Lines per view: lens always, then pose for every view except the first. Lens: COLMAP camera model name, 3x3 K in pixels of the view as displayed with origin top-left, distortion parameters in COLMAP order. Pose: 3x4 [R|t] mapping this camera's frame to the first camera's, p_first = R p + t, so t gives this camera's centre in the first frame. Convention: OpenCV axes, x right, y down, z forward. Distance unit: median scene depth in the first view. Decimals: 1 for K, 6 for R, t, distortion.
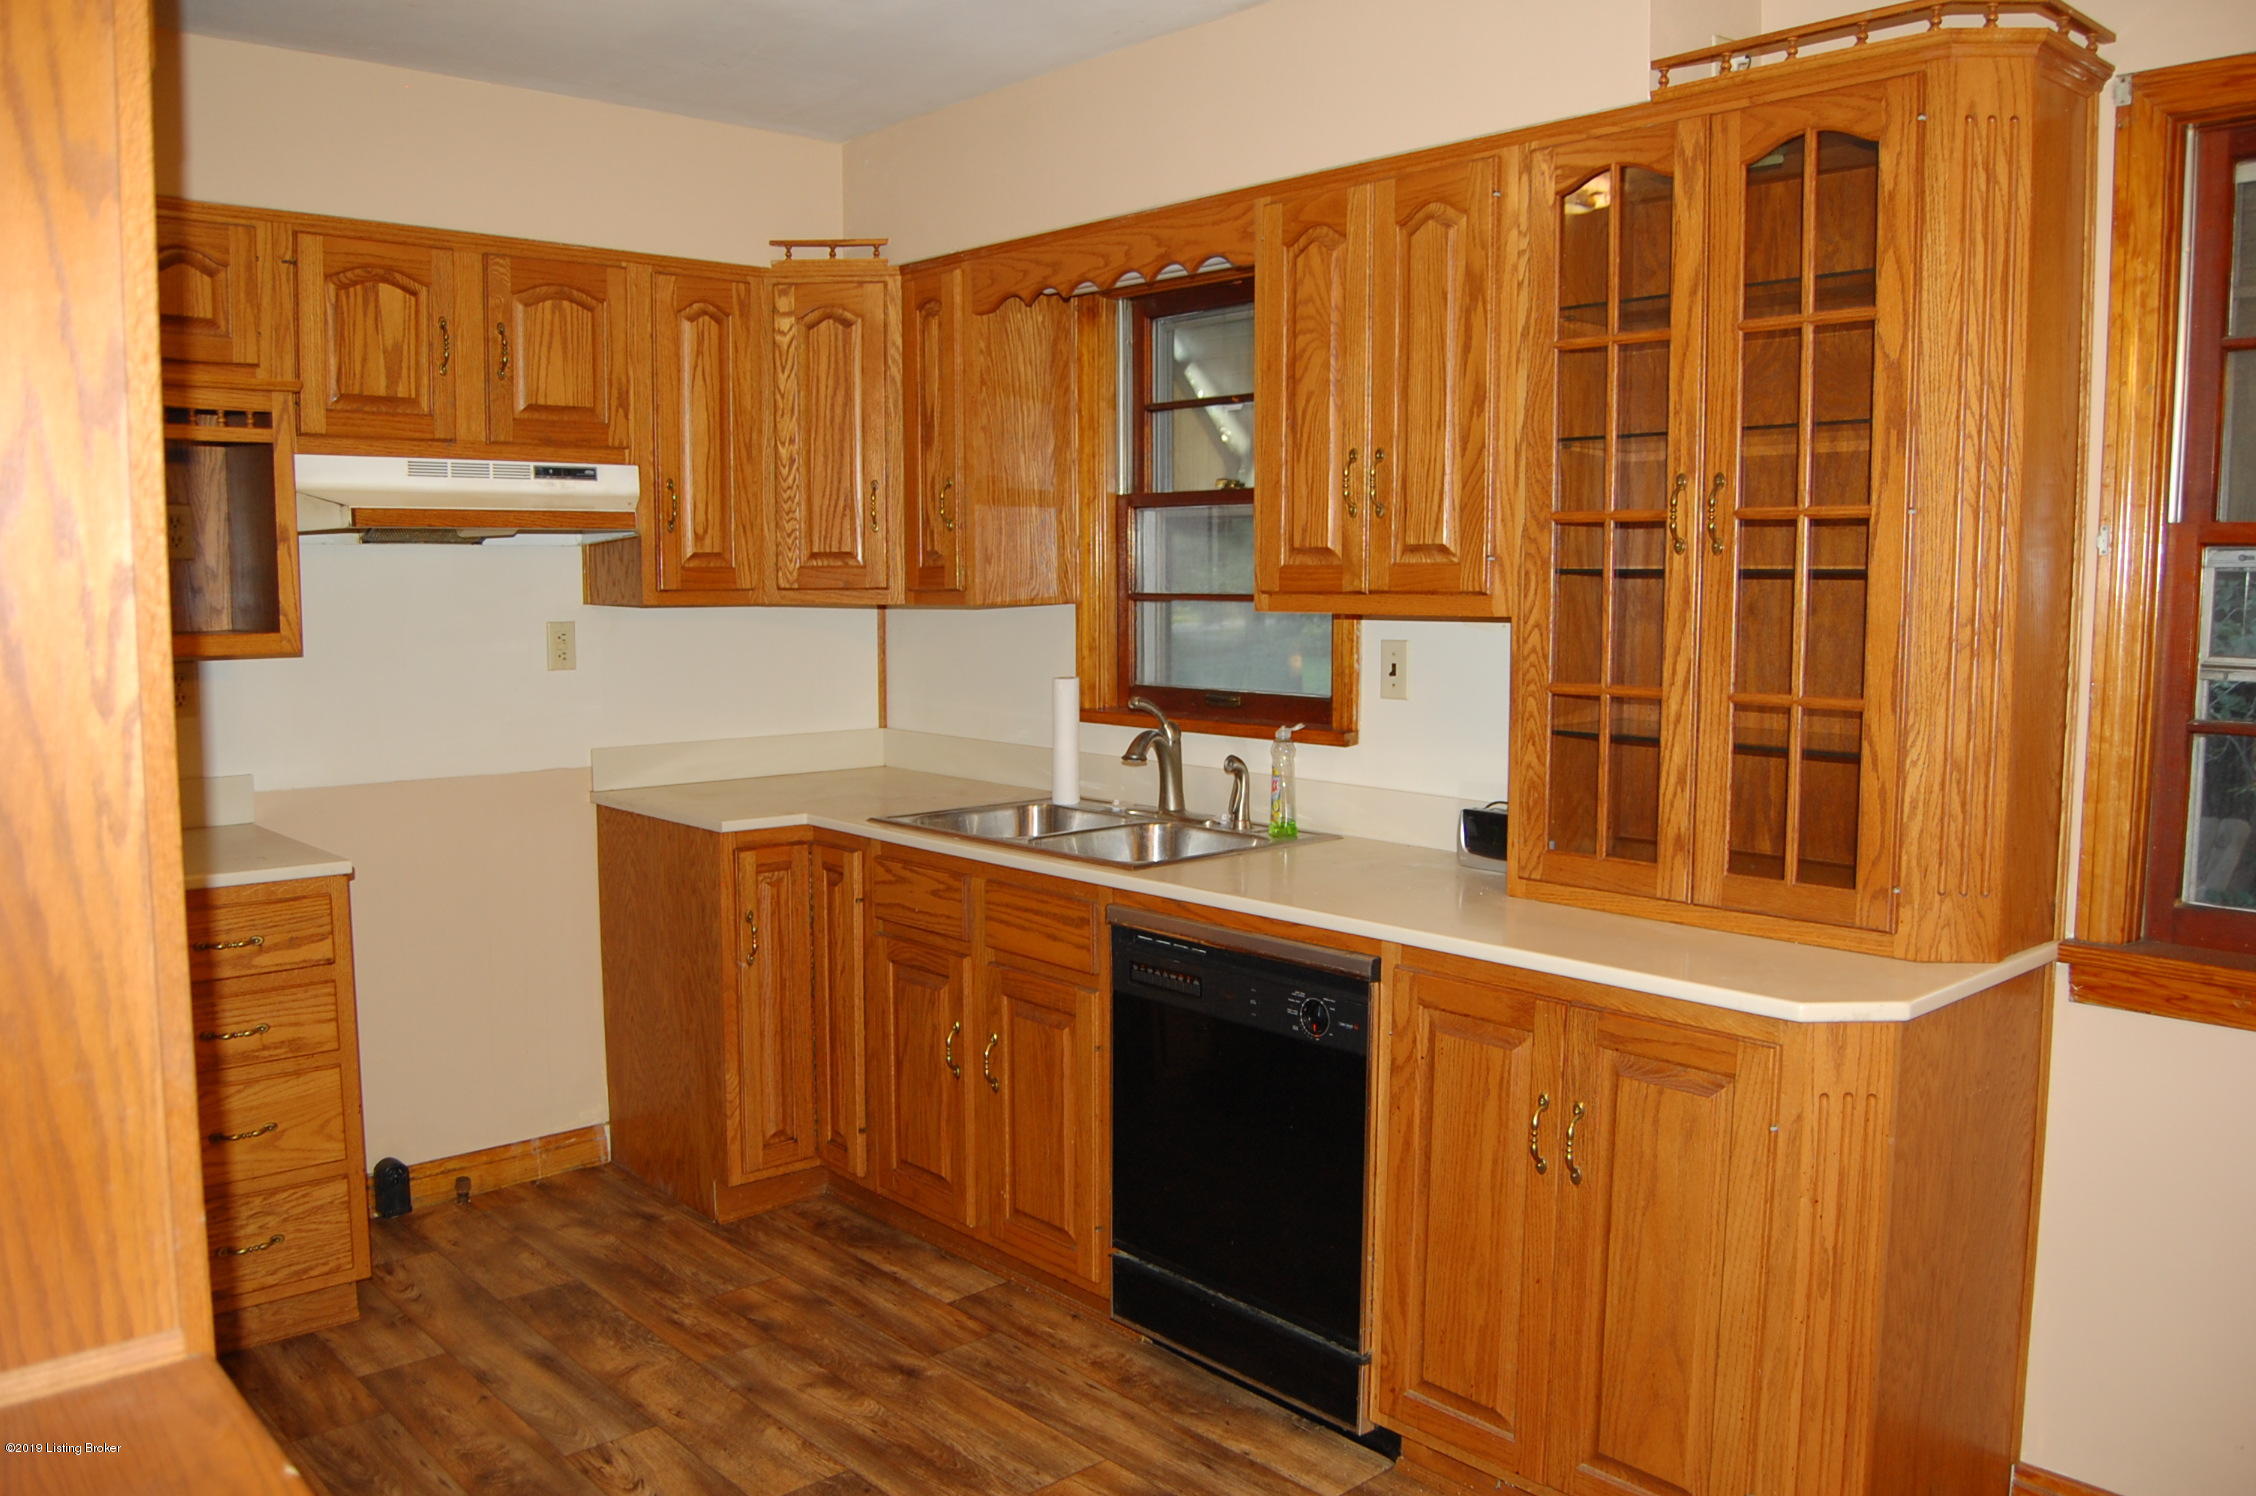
lens RADIAL K [[1757.7, 0, 1128.1], [0, 1757.7, 753.0], [0, 0, 1]] dist [-0.086604, 0.015897]
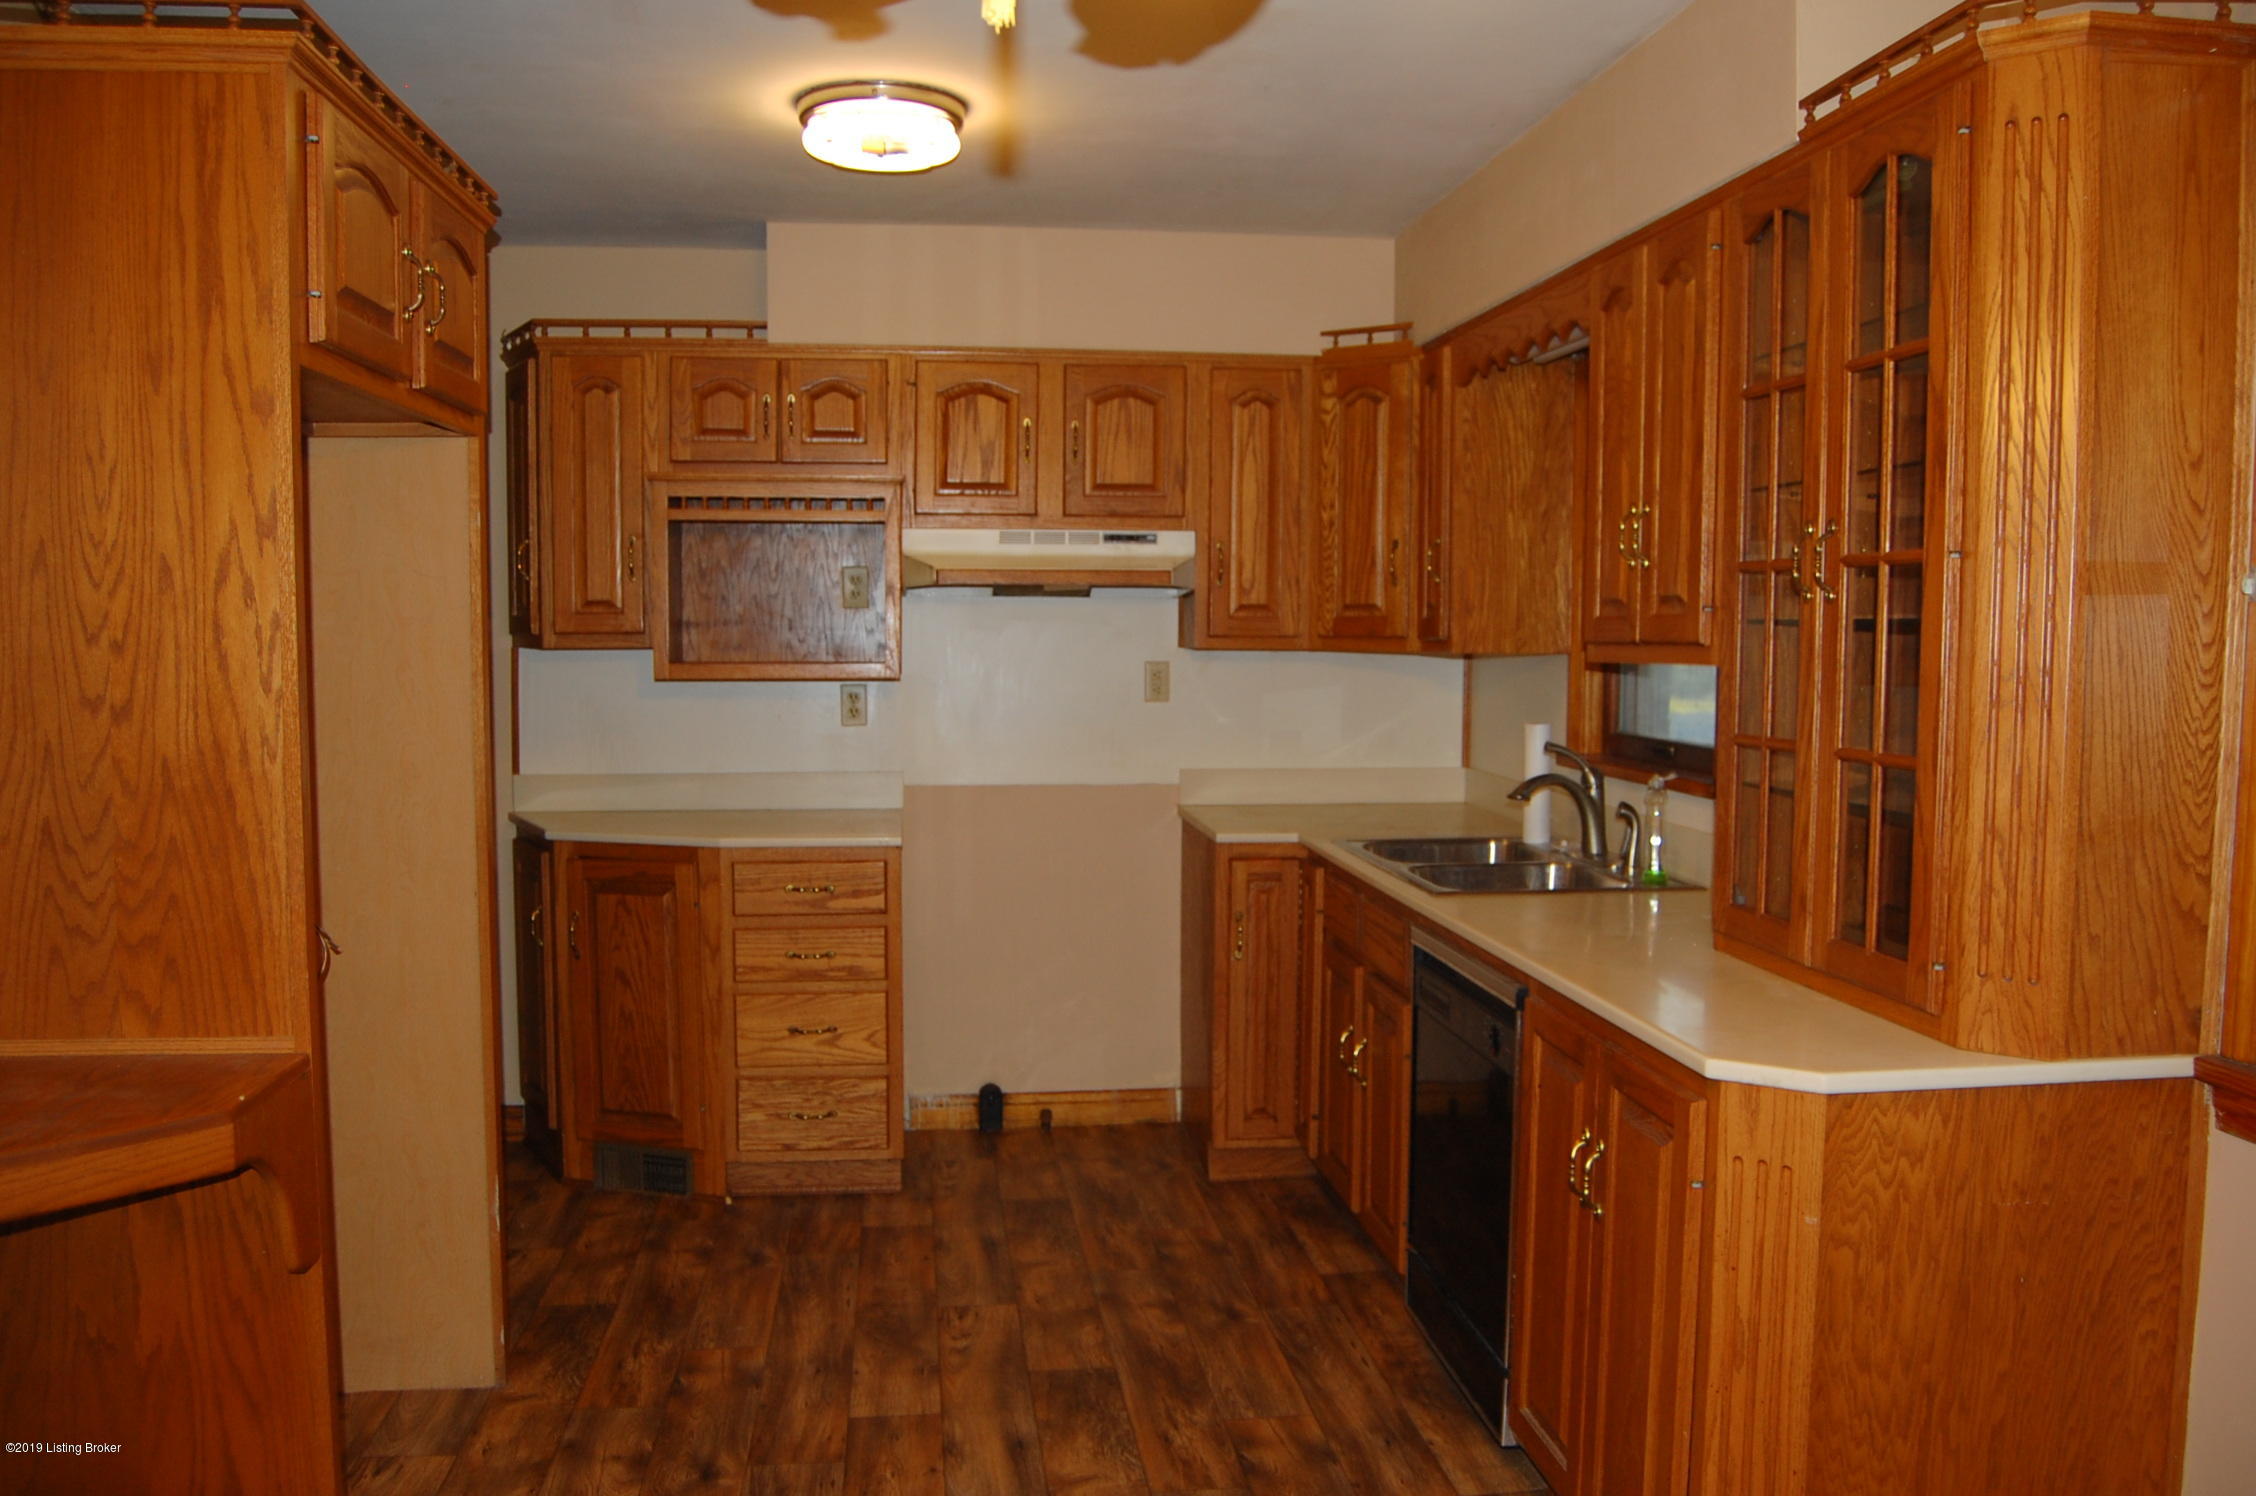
lens RADIAL K [[1757.7, 0, 1131.3], [0, 1757.7, 754.4], [0, 0, 1]] dist [-0.086604, 0.015897]
pose [[0.818297, 0.045292, -0.573008, 0.440697], [-0.062074, 0.998024, -0.009760, 0.001740], [0.571433, 0.043555, 0.819492, 0.000363]]
